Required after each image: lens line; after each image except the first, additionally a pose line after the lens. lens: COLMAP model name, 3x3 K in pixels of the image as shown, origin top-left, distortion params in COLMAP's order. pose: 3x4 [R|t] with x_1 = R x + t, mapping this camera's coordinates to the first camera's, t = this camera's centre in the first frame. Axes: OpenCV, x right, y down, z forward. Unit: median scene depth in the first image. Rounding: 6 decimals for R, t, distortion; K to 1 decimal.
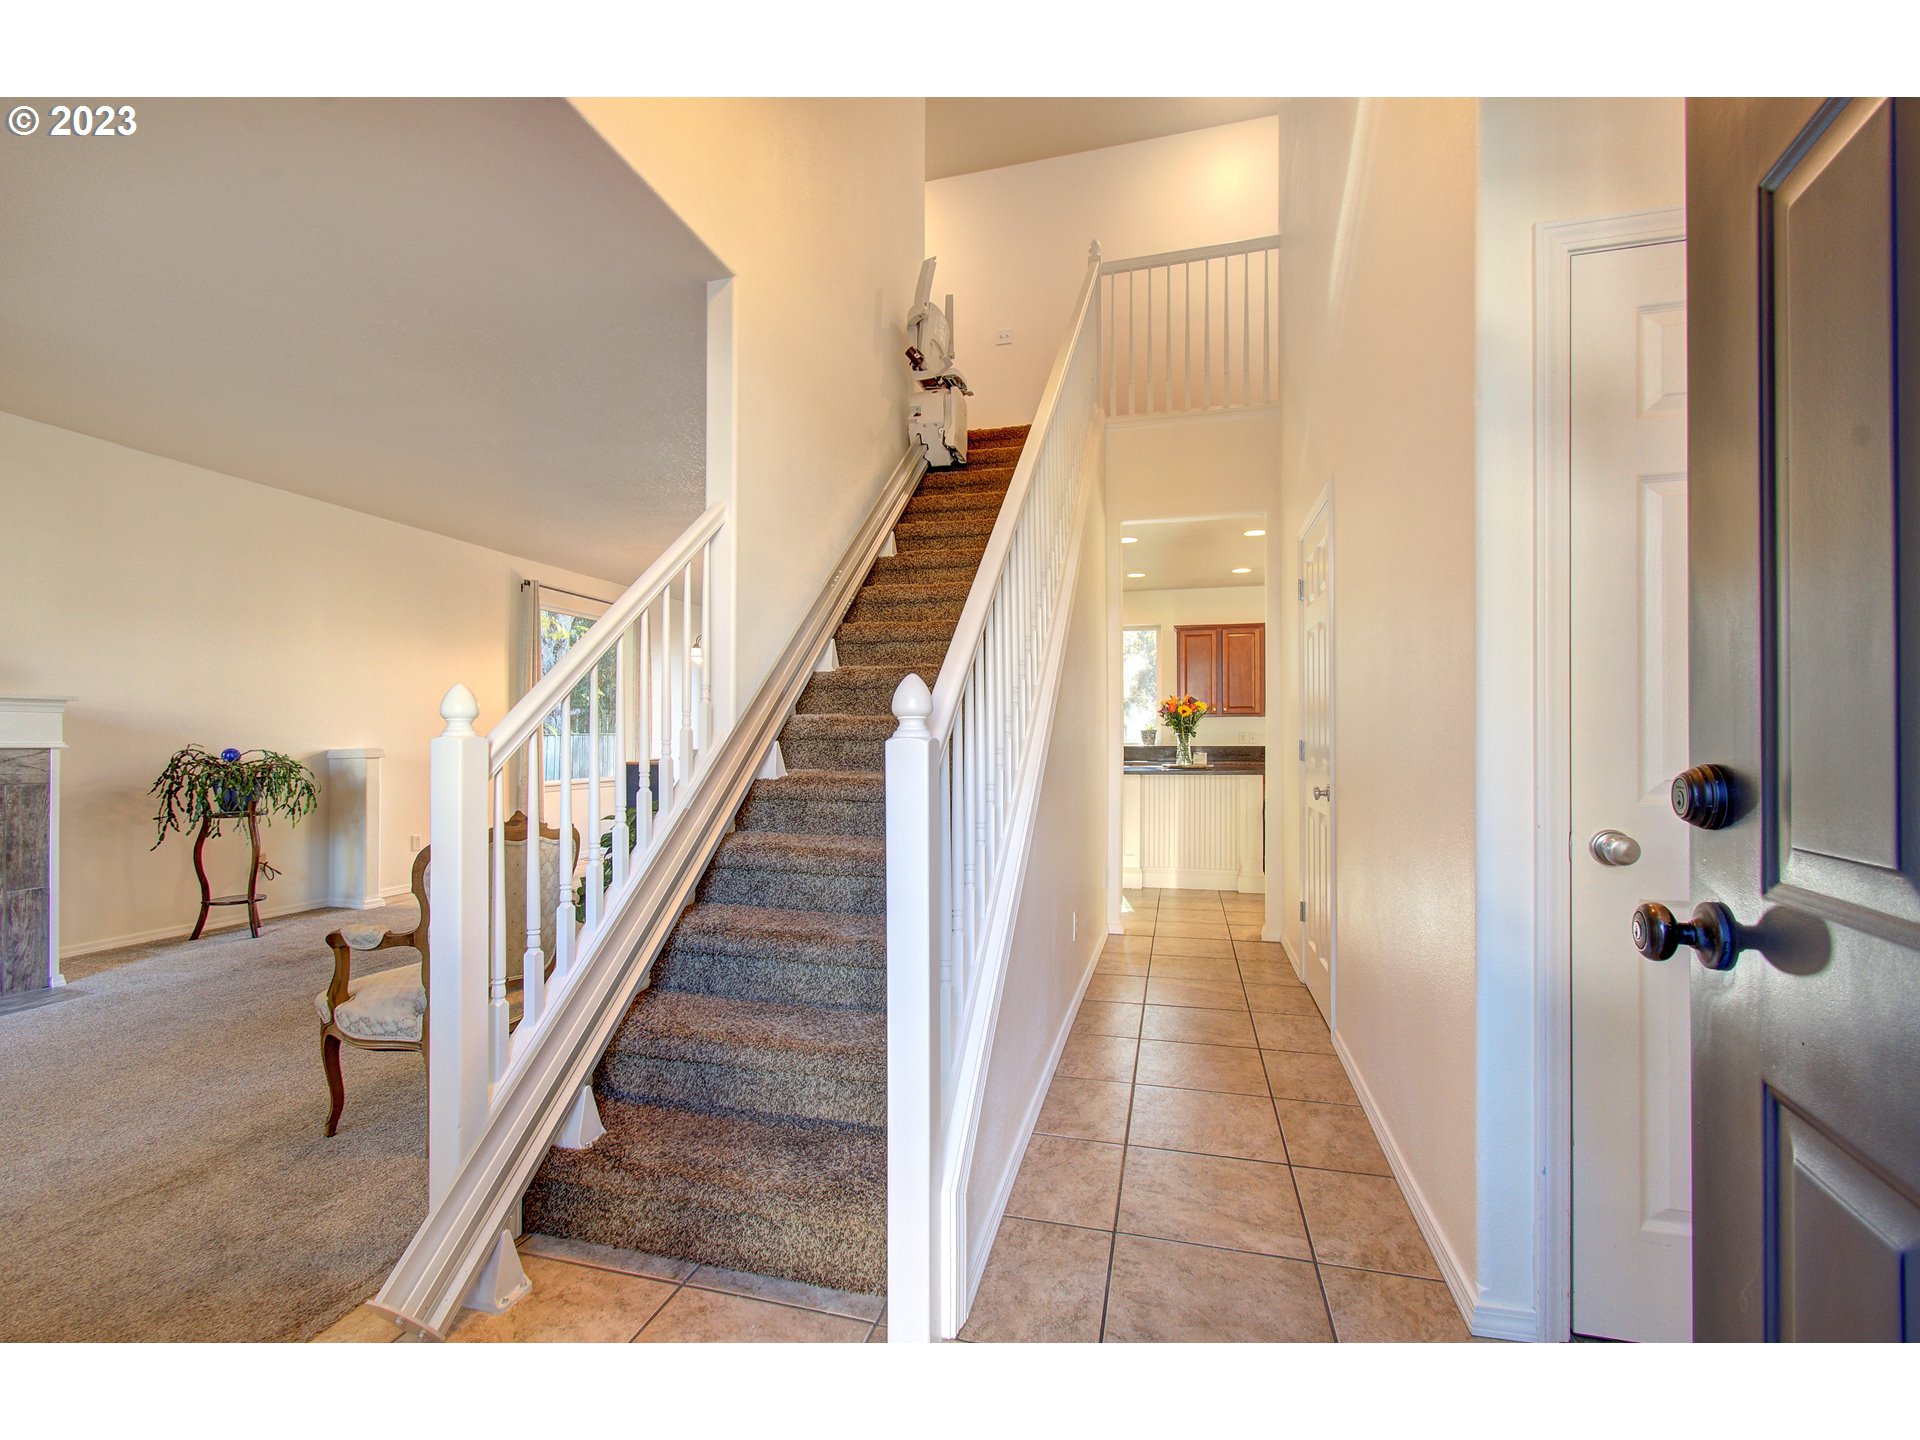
lens RADIAL K [[837.0, 0, 956.7], [0, 837.0, 726.0], [0, 0, 1]] dist [-0.002118, -0.000781]
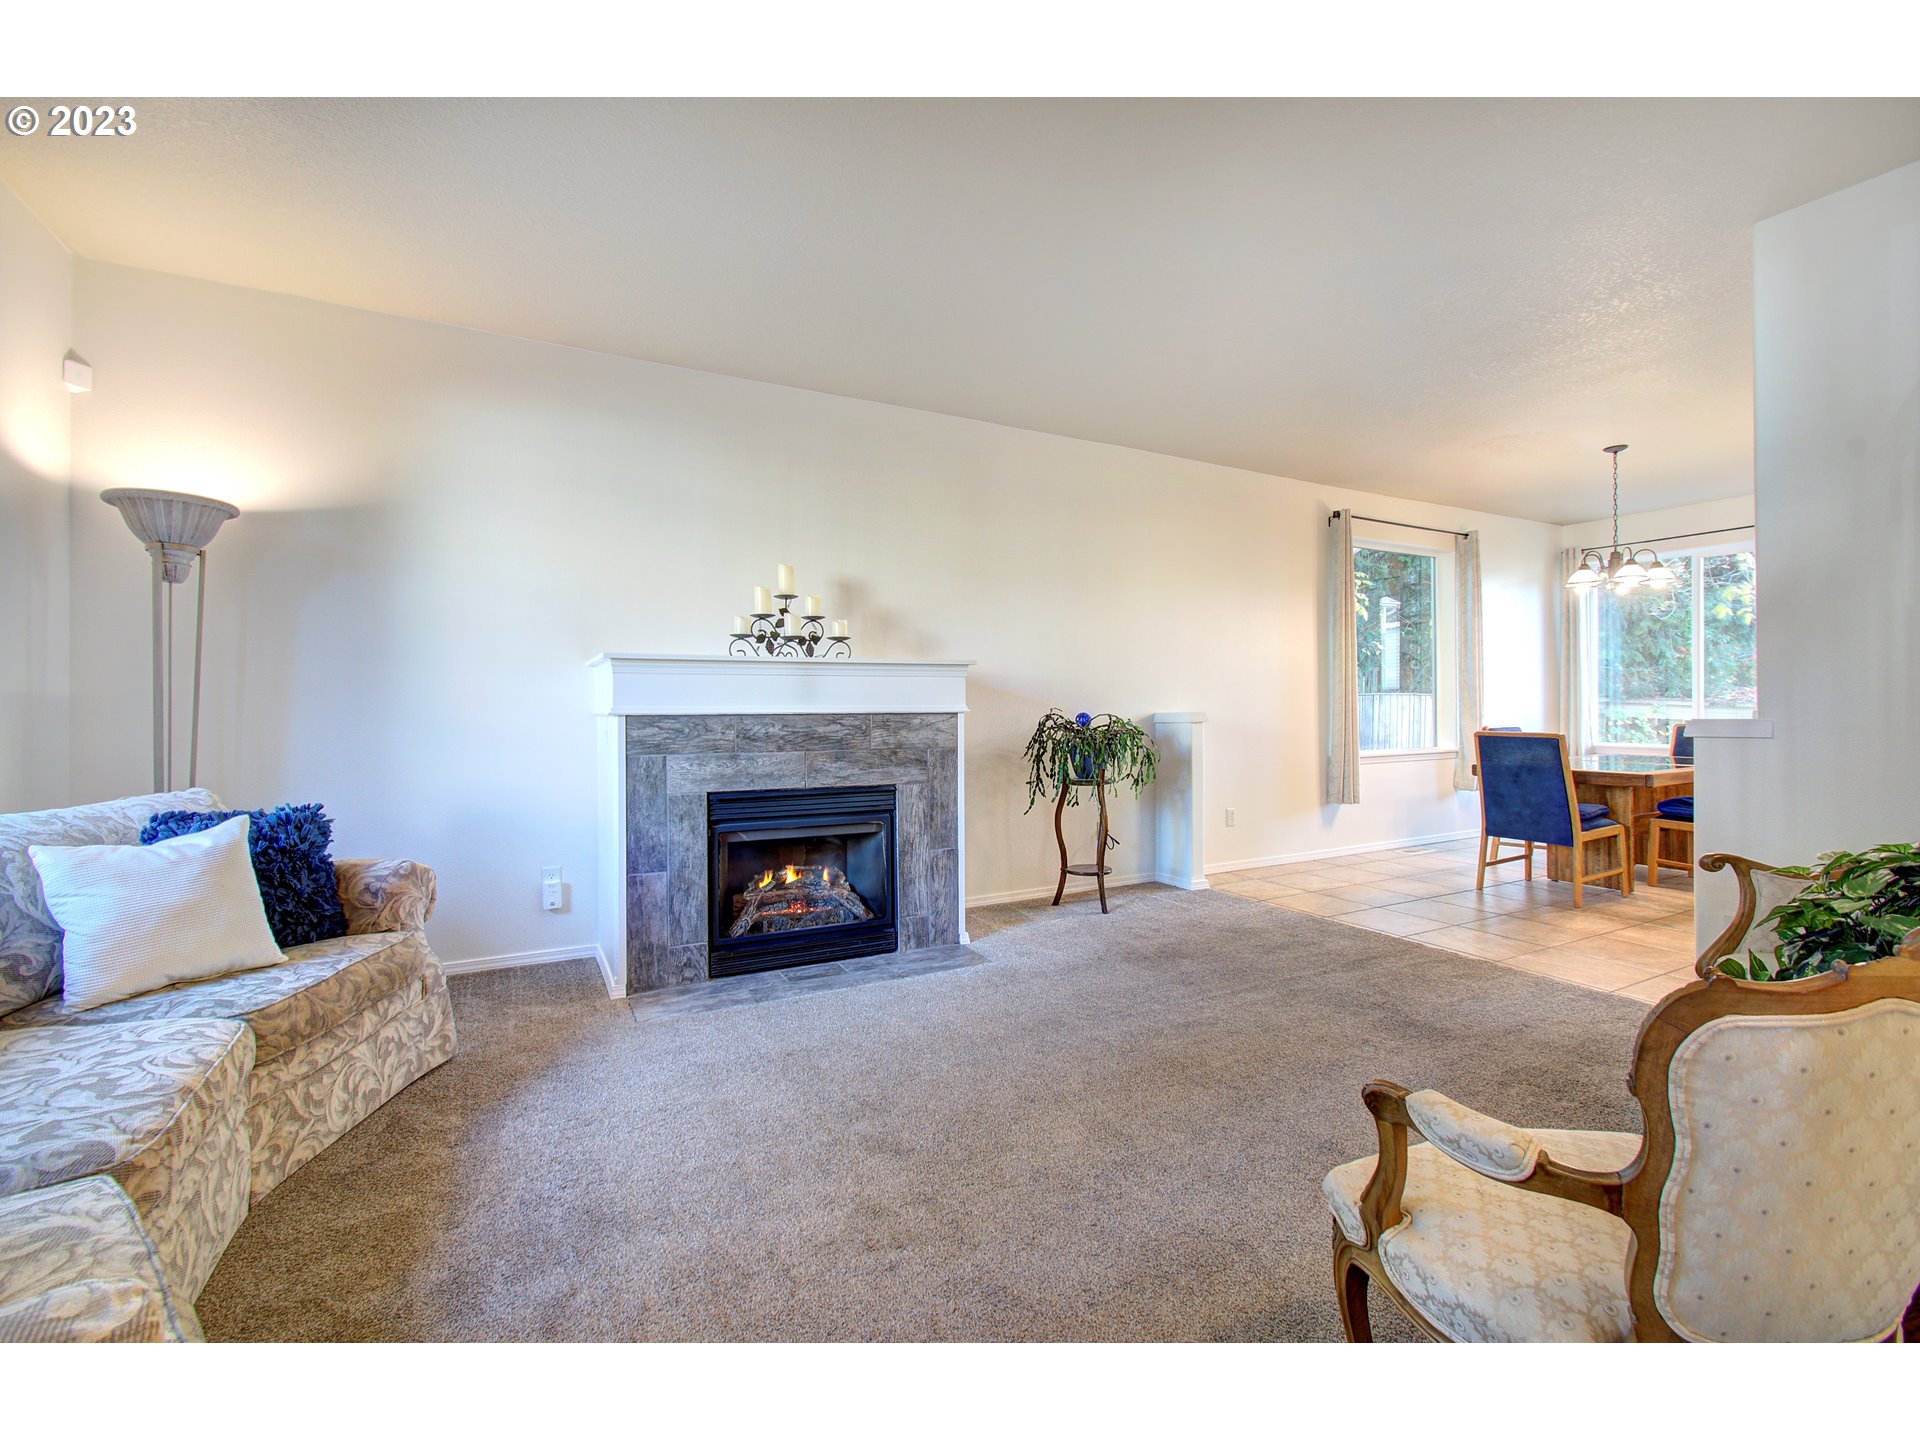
lens RADIAL K [[837.0, 0, 961.6], [0, 837.0, 705.3], [0, 0, 1]] dist [-0.002118, -0.000781]
pose [[0.695376, 0.000710, -0.718646, -0.284184], [0.015124, 0.999764, 0.015622, 0.001240], [0.718487, -0.021732, 0.695200, 0.239567]]
